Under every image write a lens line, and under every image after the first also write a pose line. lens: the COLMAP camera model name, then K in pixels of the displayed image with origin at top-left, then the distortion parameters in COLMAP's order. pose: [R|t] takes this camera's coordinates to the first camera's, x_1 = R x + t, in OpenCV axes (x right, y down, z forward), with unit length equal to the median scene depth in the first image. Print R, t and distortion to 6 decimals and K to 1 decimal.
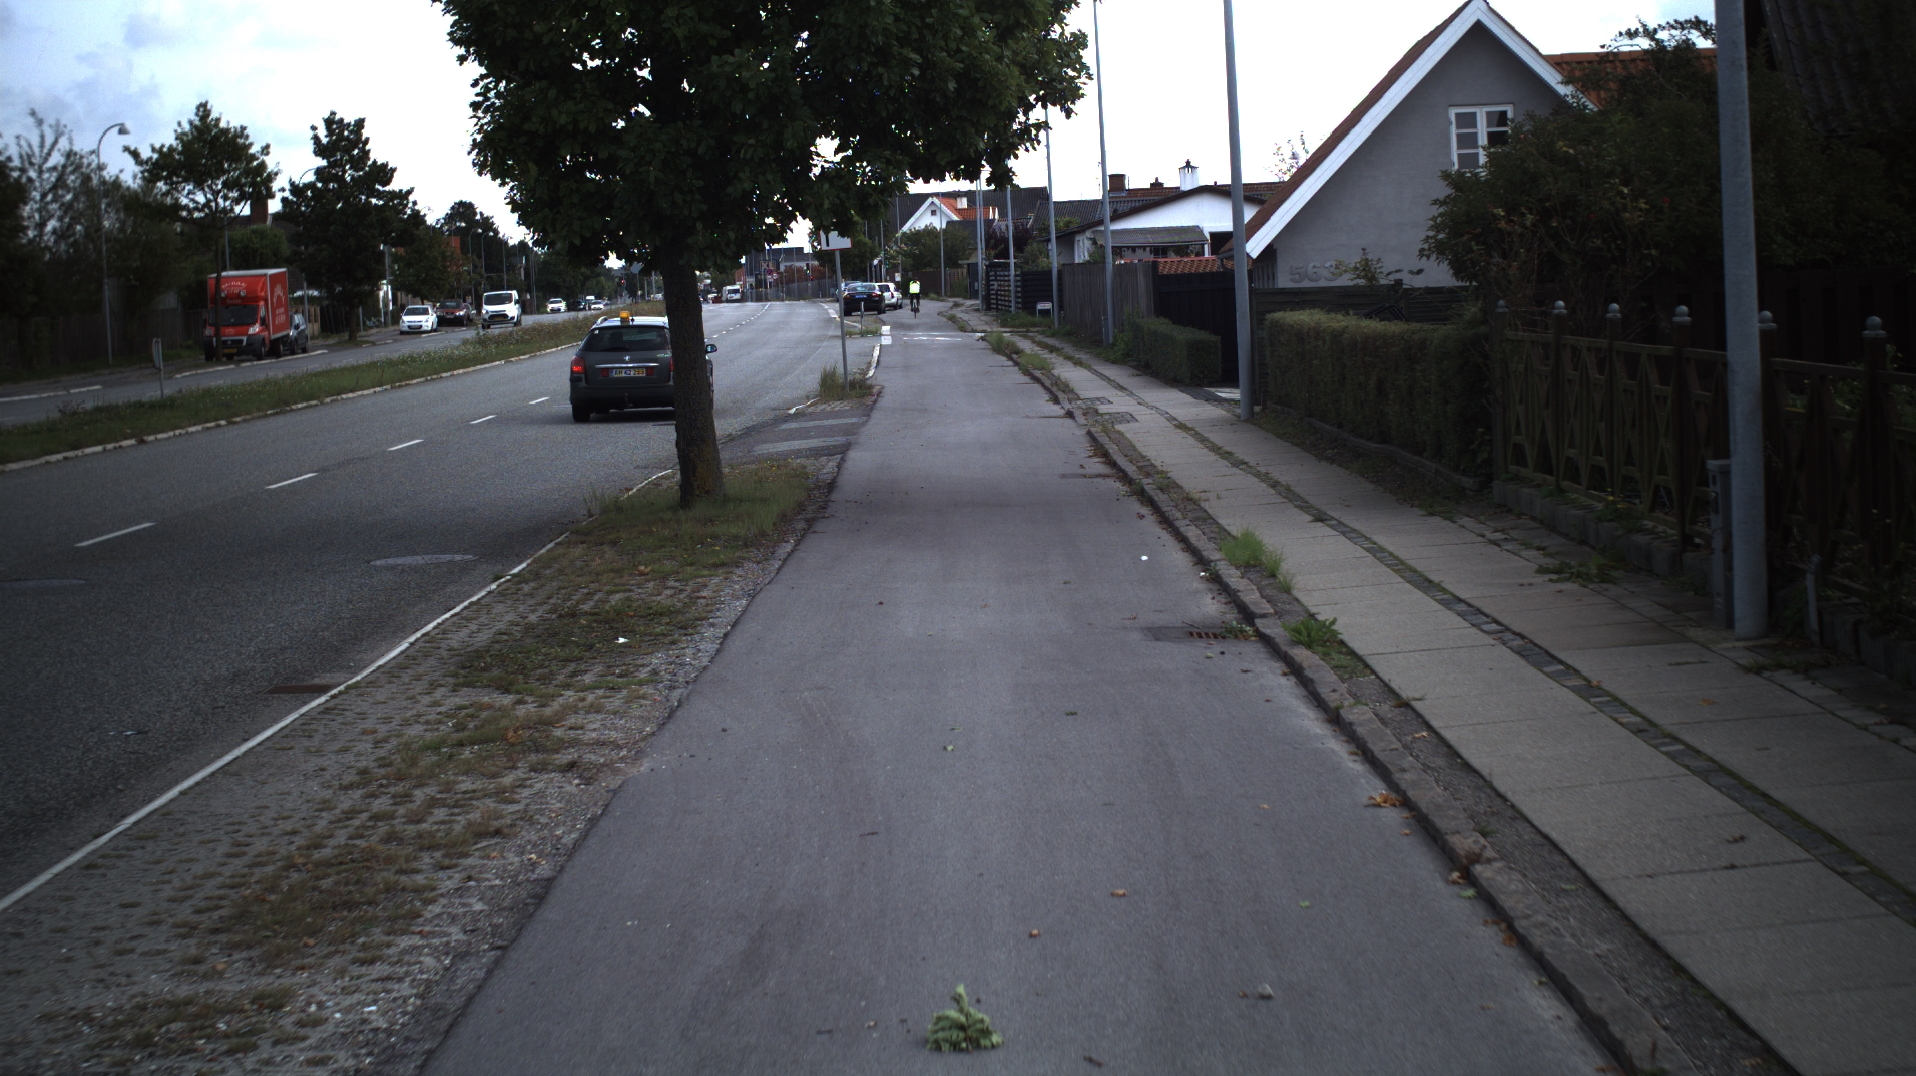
lens RADIAL K [[3219.3, 0, 958.0], [0, 3219.3, 538.0], [0, 0, 1]] dist [-0.251934, 0.164525]
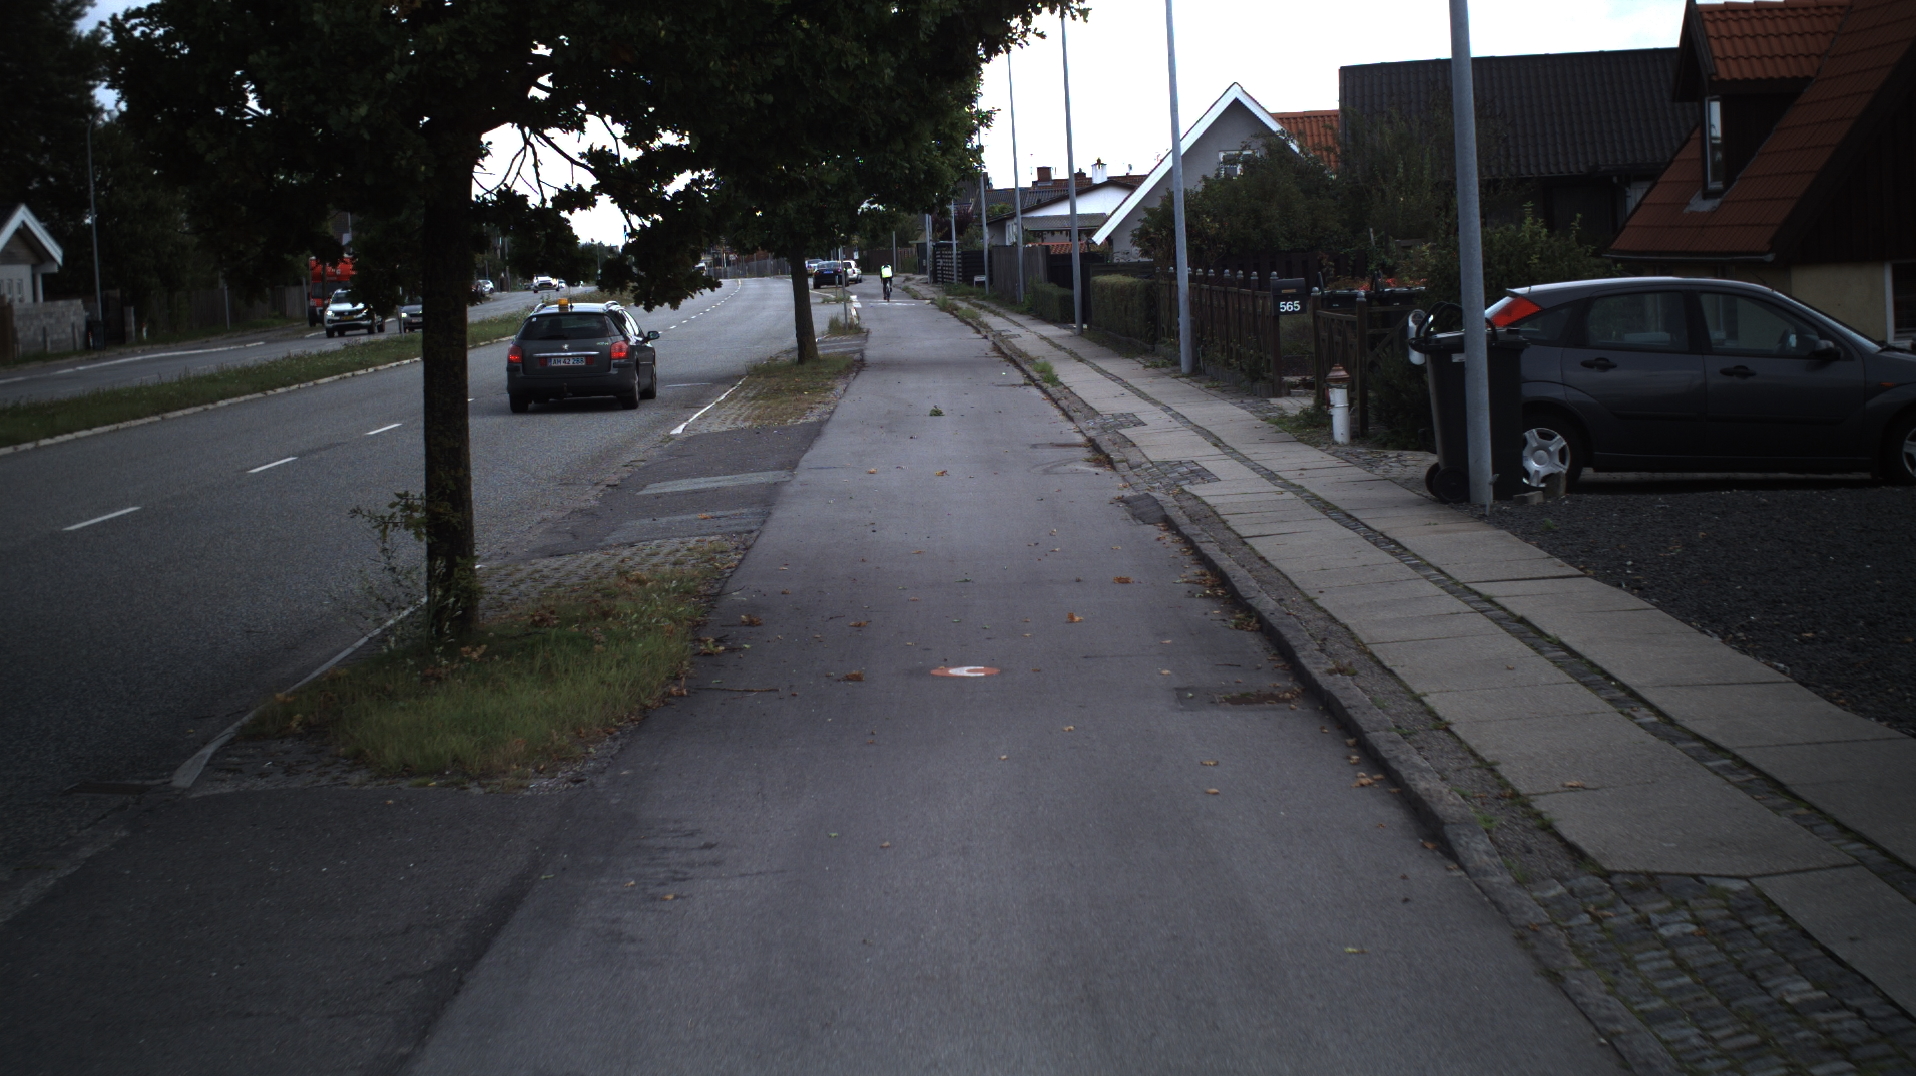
lens RADIAL K [[3219.3, 0, 958.0], [0, 3219.3, 538.0], [0, 0, 1]] dist [-0.251934, 0.164525]
pose [[0.999842, -0.006857, 0.016408, -0.005046], [0.006739, 0.999951, 0.007261, 0.032652], [-0.016457, -0.007149, 0.999839, -0.416812]]
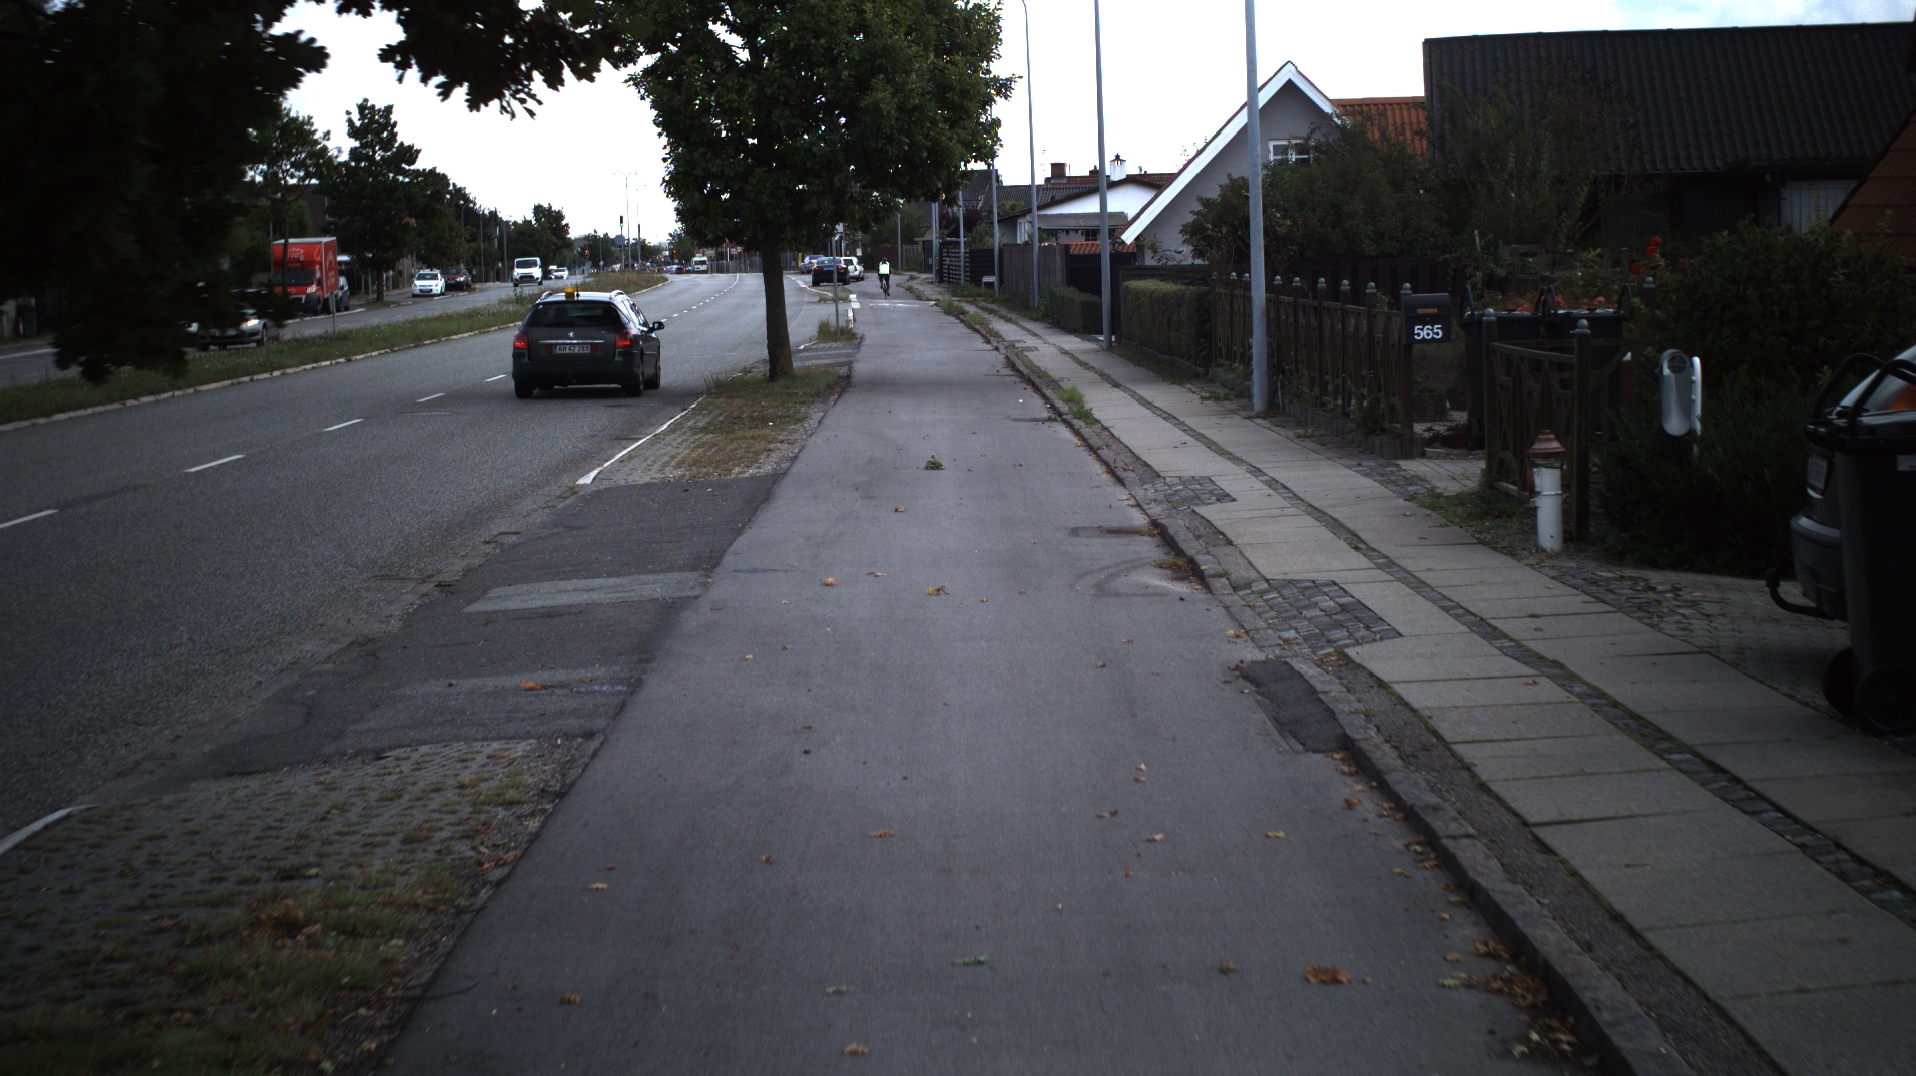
lens RADIAL K [[3219.3, 0, 958.0], [0, 3219.3, 538.0], [0, 0, 1]] dist [-0.251934, 0.164525]
pose [[0.999775, 0.013919, 0.015993, -0.003024], [-0.014041, 0.999873, 0.007545, 0.021844], [-0.015886, -0.007768, 0.999844, -0.278041]]
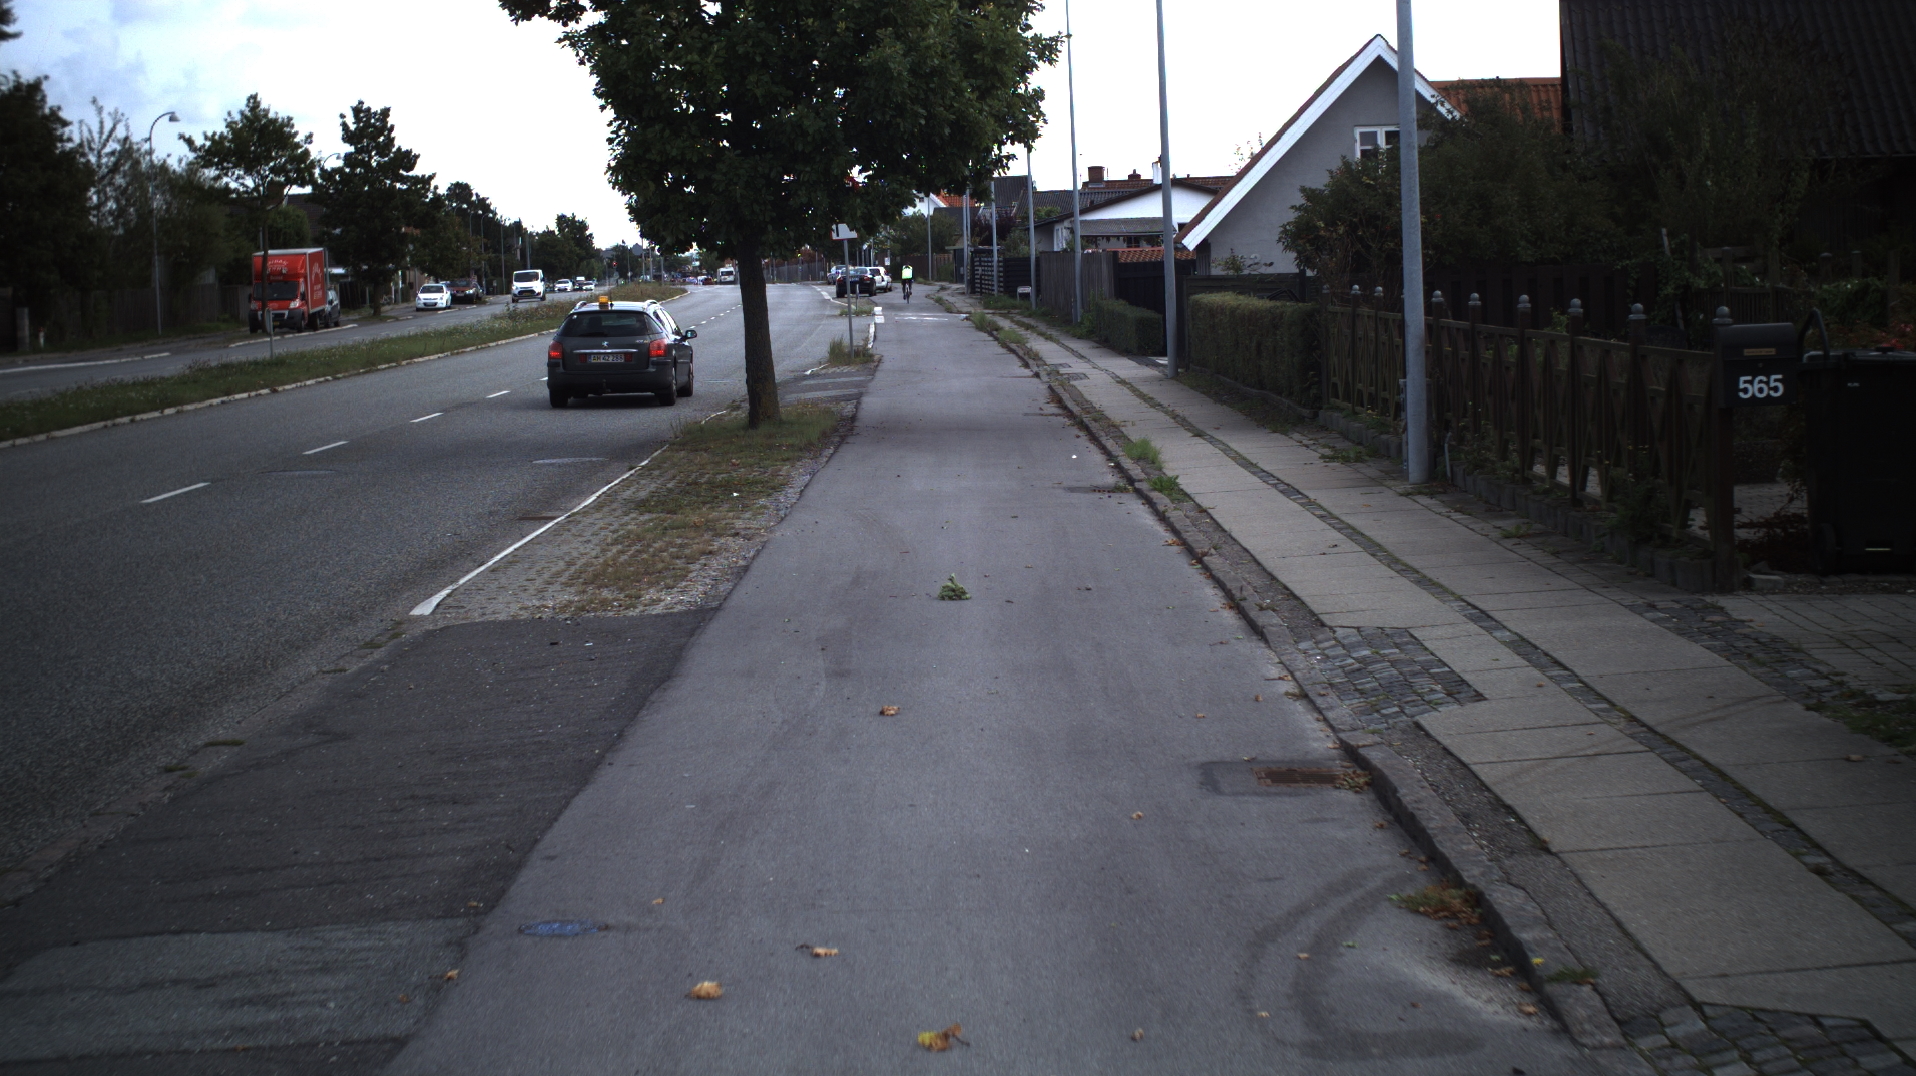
lens RADIAL K [[3219.3, 0, 958.0], [0, 3219.3, 538.0], [0, 0, 1]] dist [-0.251934, 0.164525]
pose [[0.999935, 0.010020, 0.005357, -0.000888], [-0.010045, 0.999938, 0.004772, 0.010807], [-0.005309, -0.004825, 0.999974, -0.139039]]
